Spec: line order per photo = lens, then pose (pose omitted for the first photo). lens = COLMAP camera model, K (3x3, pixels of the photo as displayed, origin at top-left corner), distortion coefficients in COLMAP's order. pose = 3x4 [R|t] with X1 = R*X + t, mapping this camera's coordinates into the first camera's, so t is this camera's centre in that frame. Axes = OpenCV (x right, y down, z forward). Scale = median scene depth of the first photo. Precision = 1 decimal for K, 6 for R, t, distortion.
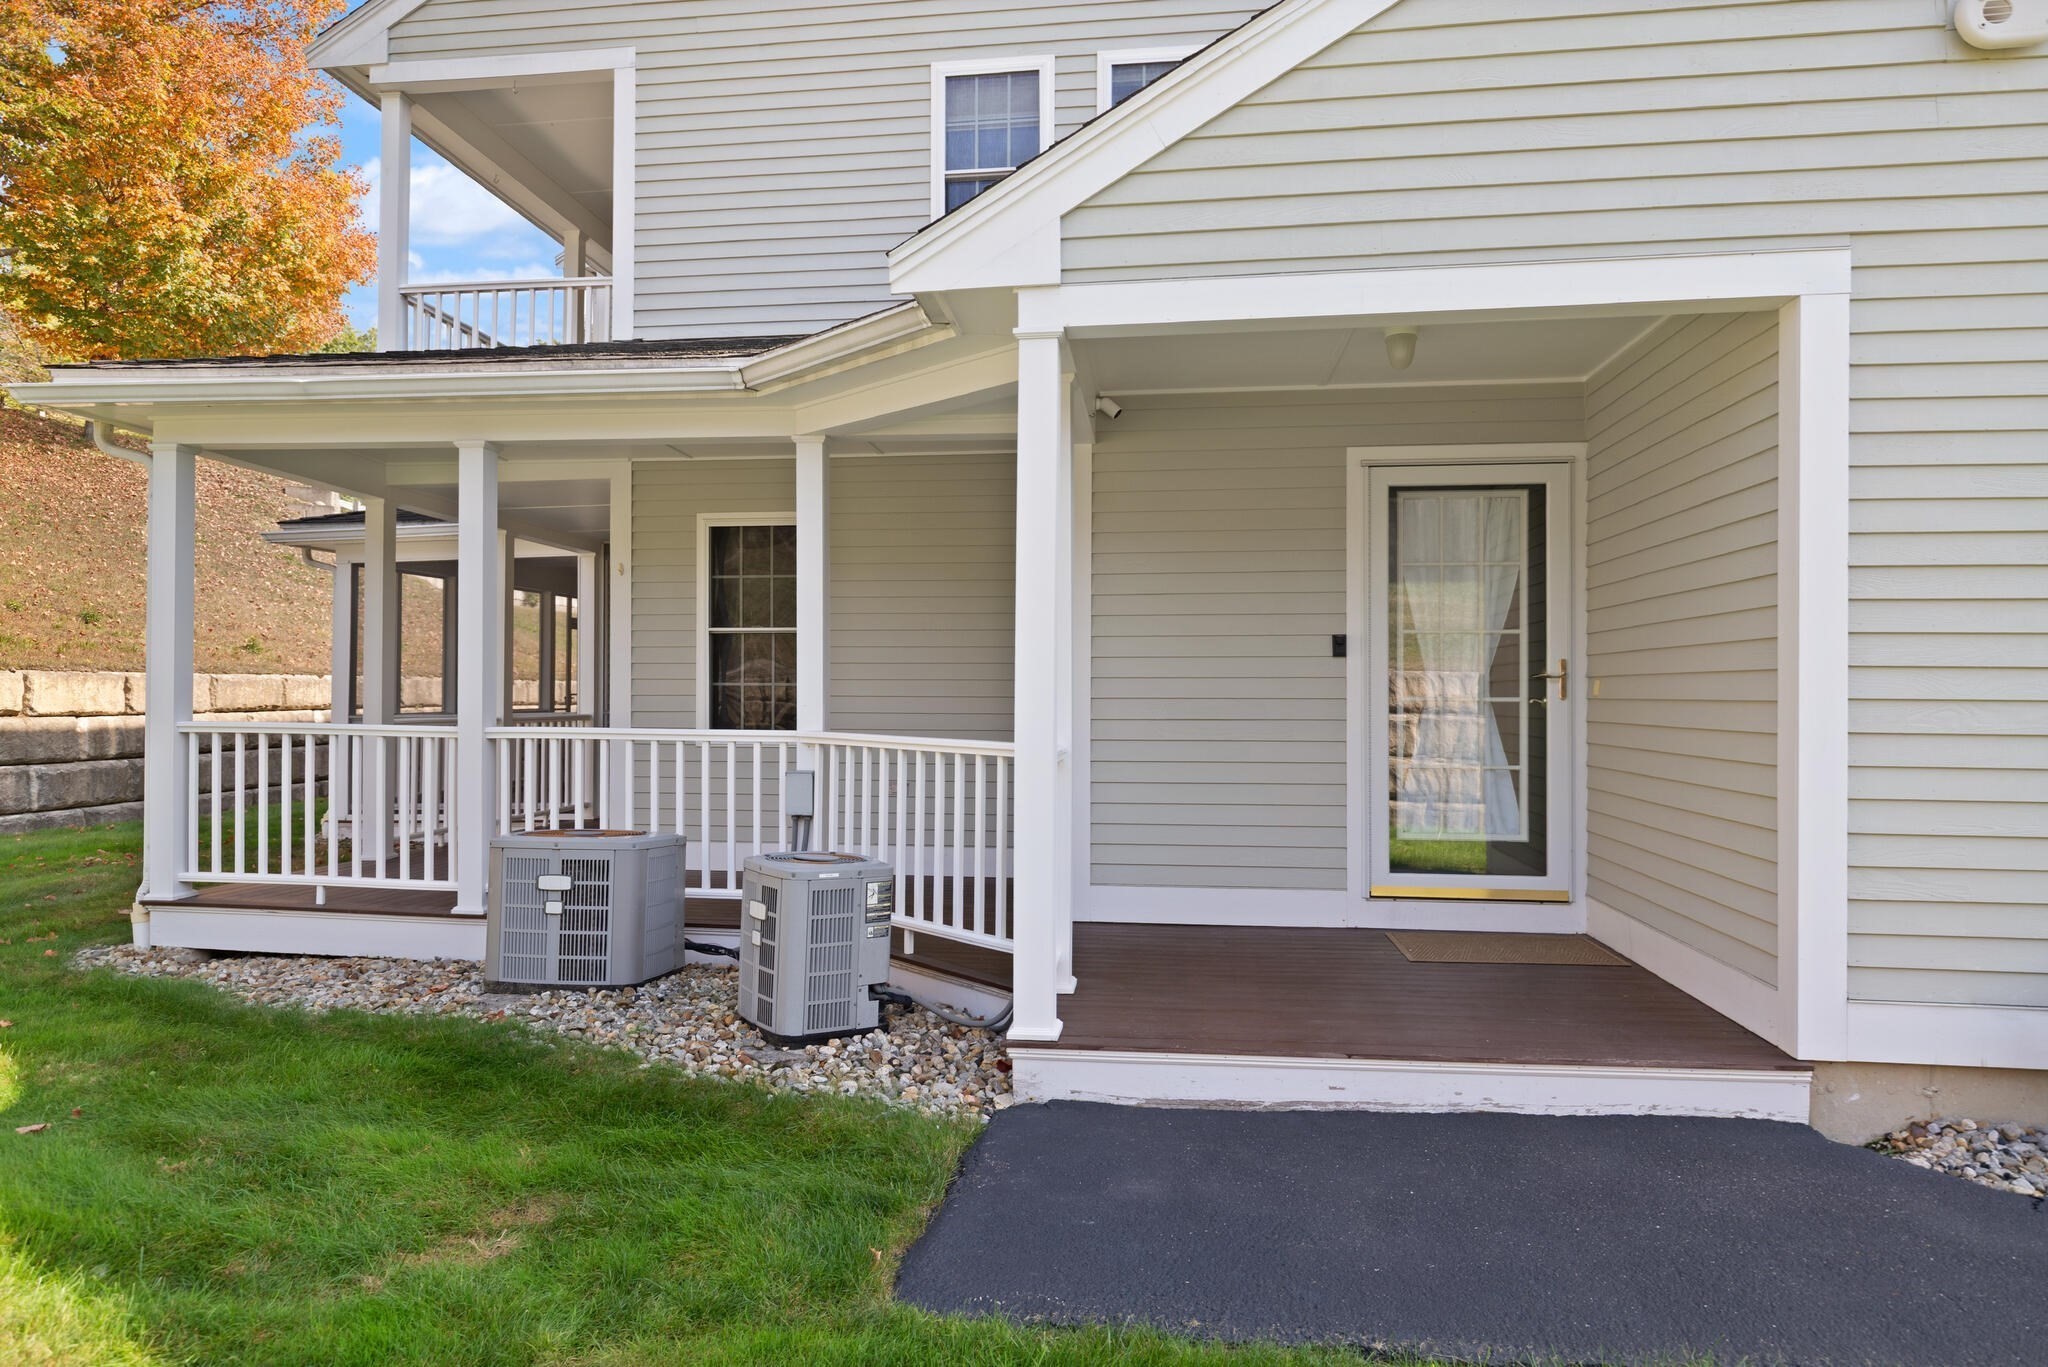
lens RADIAL K [[1225.6, 0, 1024.0], [0, 1225.6, 683.5], [0, 0, 1]] dist [-0.007862, -0.000649]
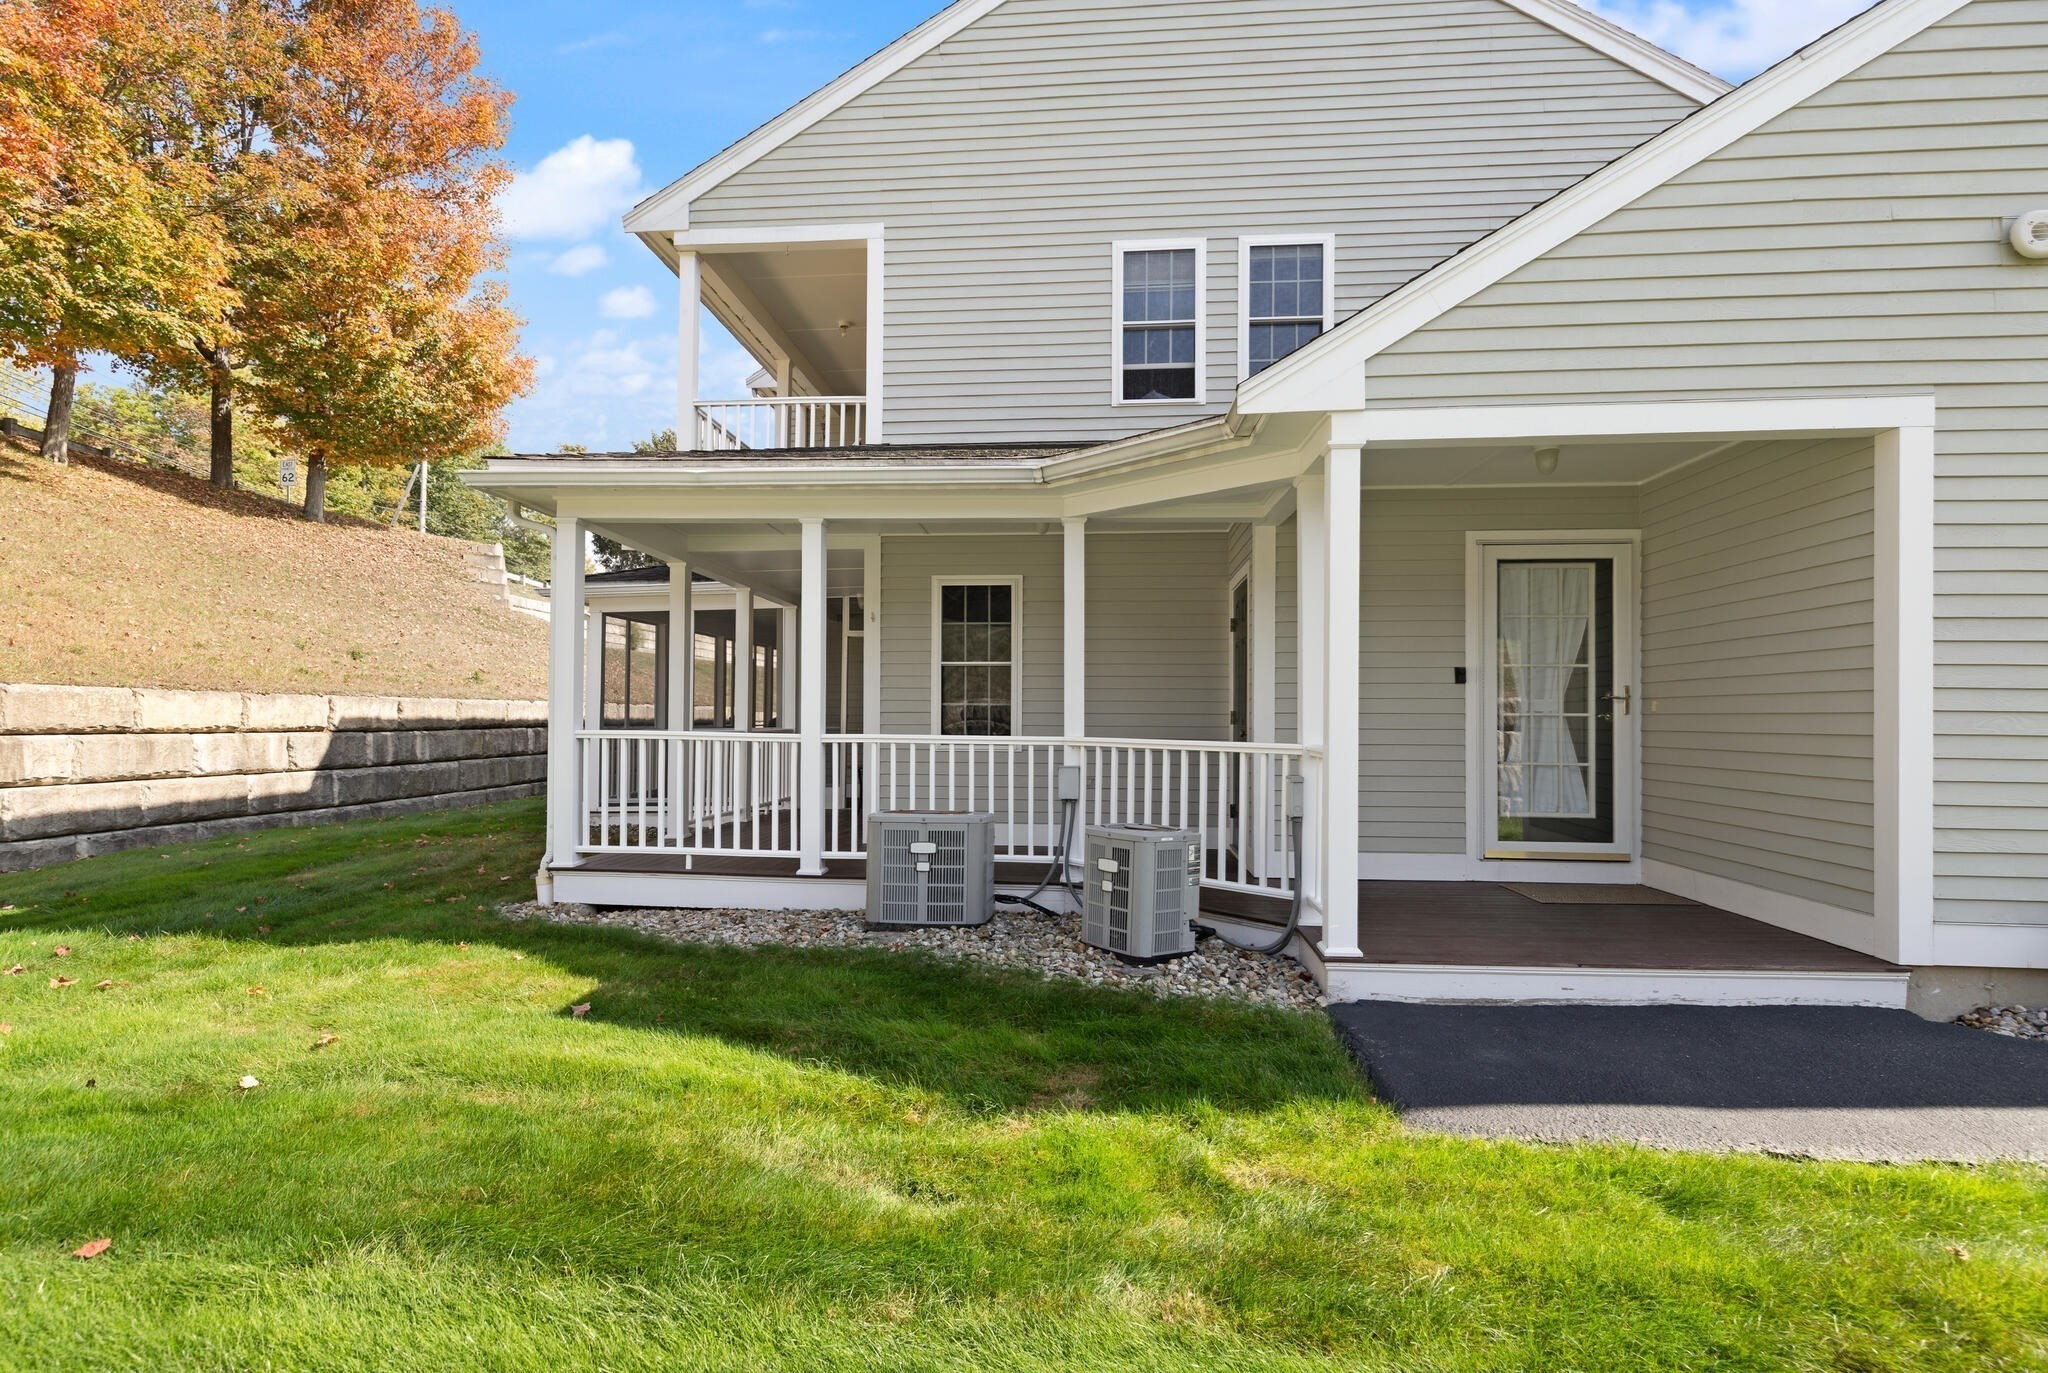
lens RADIAL K [[941.1, 0, 1023.3], [0, 941.1, 707.2], [0, 0, 1]] dist [0.004214, -0.005714]
pose [[0.999068, 0.003117, 0.043056, -0.285013], [-0.002897, 0.999982, -0.005177, 0.011893], [-0.043071, 0.005047, 0.999059, -0.032749]]
